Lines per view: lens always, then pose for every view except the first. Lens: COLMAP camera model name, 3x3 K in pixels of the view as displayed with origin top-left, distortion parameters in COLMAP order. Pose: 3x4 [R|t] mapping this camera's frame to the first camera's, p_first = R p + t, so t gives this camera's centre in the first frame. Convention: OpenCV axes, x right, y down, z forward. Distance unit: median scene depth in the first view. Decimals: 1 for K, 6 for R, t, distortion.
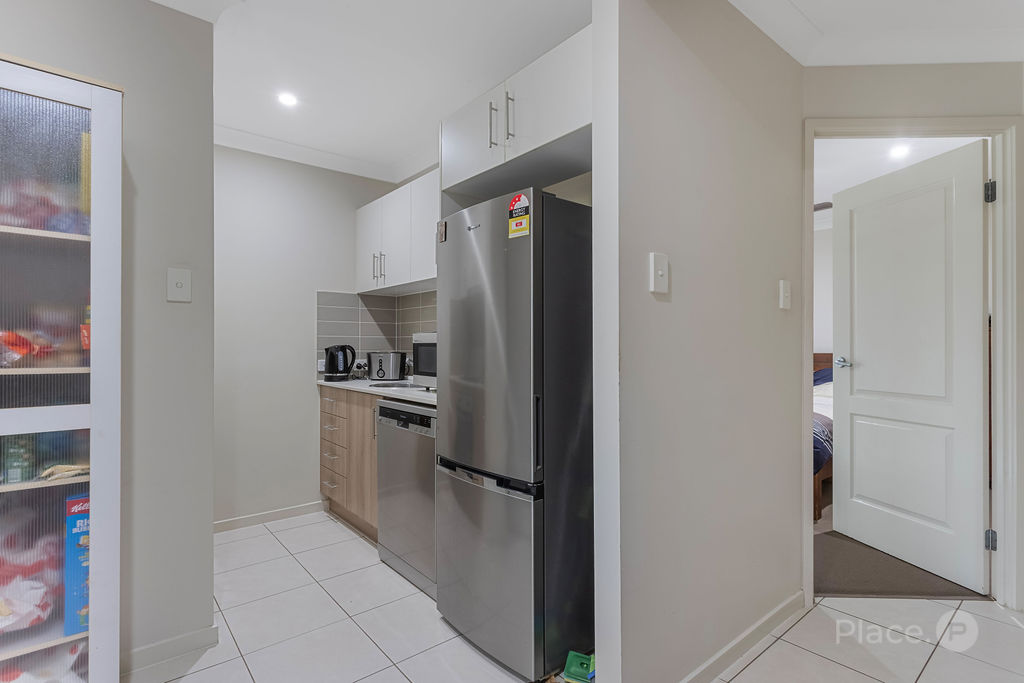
lens RADIAL K [[500.4, 0, 504.9], [0, 500.4, 345.4], [0, 0, 1]] dist [-0.001518, 0.002299]
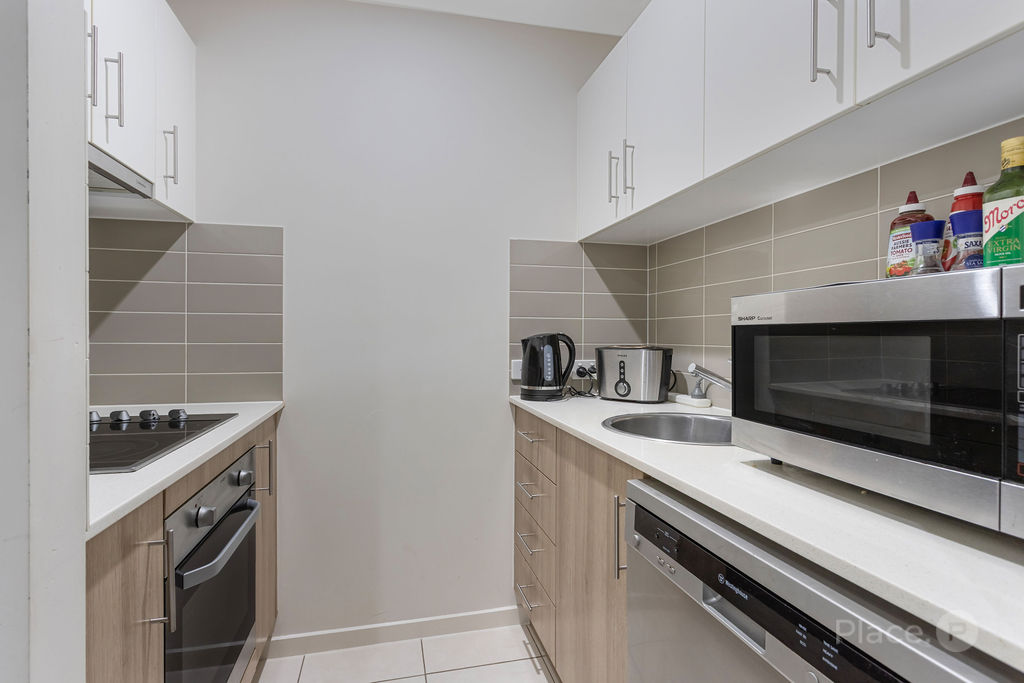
lens RADIAL K [[500.4, 0, 487.2], [0, 500.4, 340.7], [0, 0, 1]] dist [-0.001518, 0.002299]
pose [[0.889735, 0.004339, -0.456456, -0.140163], [-0.000658, 0.999966, 0.008221, 0.002718], [0.456476, -0.007014, 0.889708, 0.488463]]
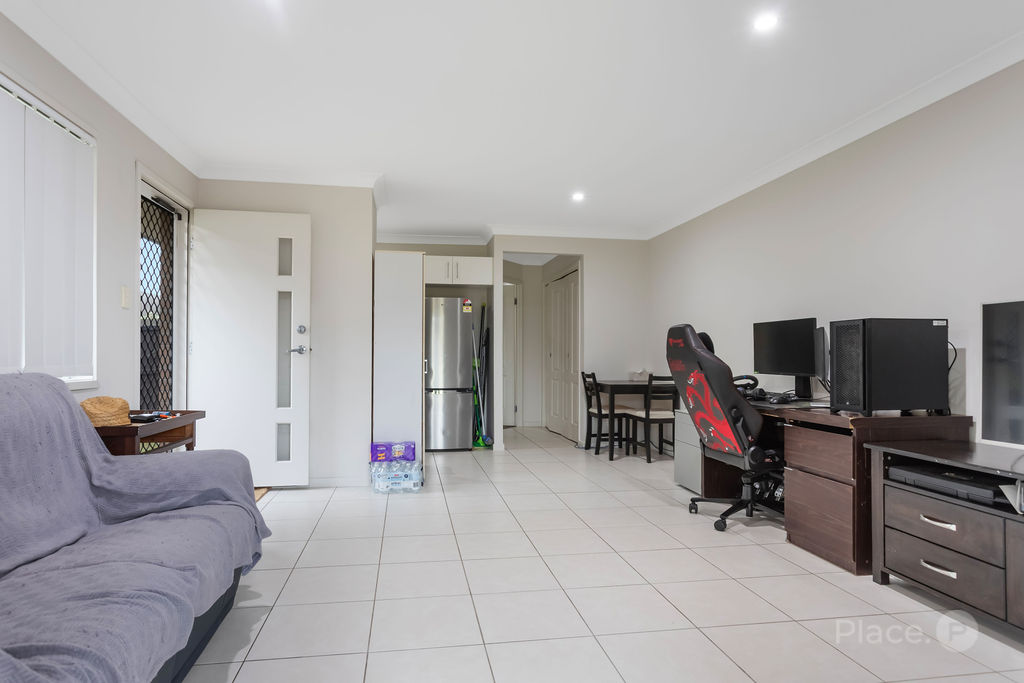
lens RADIAL K [[555.9, 0, 501.7], [0, 555.9, 347.3], [0, 0, 1]] dist [0.005568, 0.000430]
pose [[0.499851, 0.013030, 0.866014, -1.425493], [-0.001149, 0.999896, -0.014381, 0.027800], [-0.866111, 0.006193, 0.499814, -0.467678]]
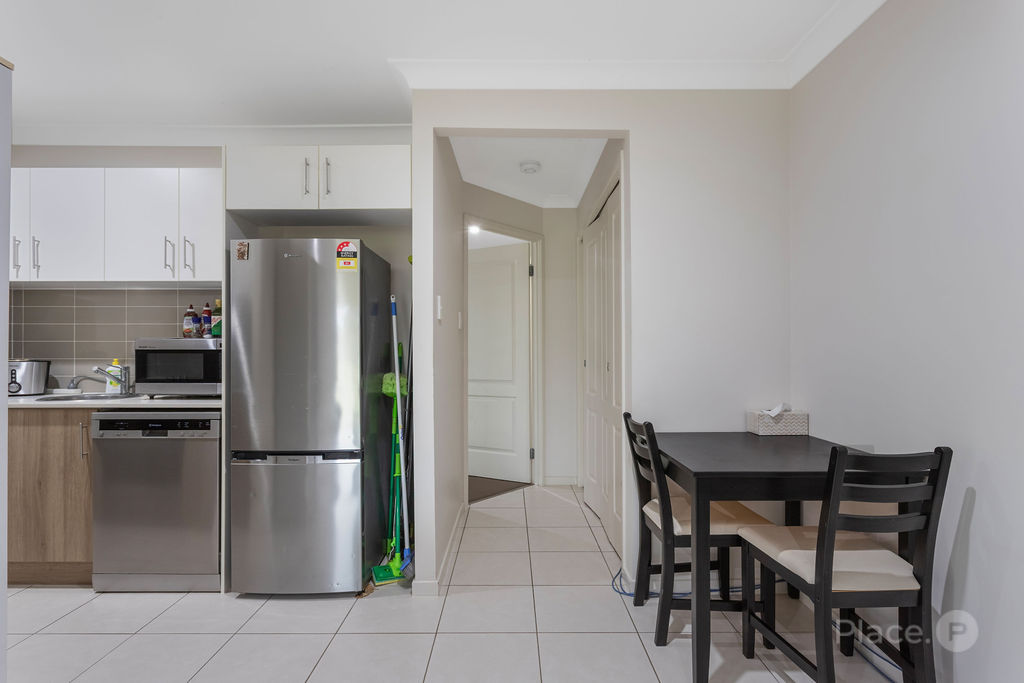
lens RADIAL K [[500.4, 0, 507.8], [0, 500.4, 348.5], [0, 0, 1]] dist [-0.001518, 0.002299]
pose [[0.648011, 0.004902, 0.761615, -0.353598], [0.000021, 0.999979, -0.006454, -0.000035], [-0.761631, 0.004198, 0.647997, -0.107533]]
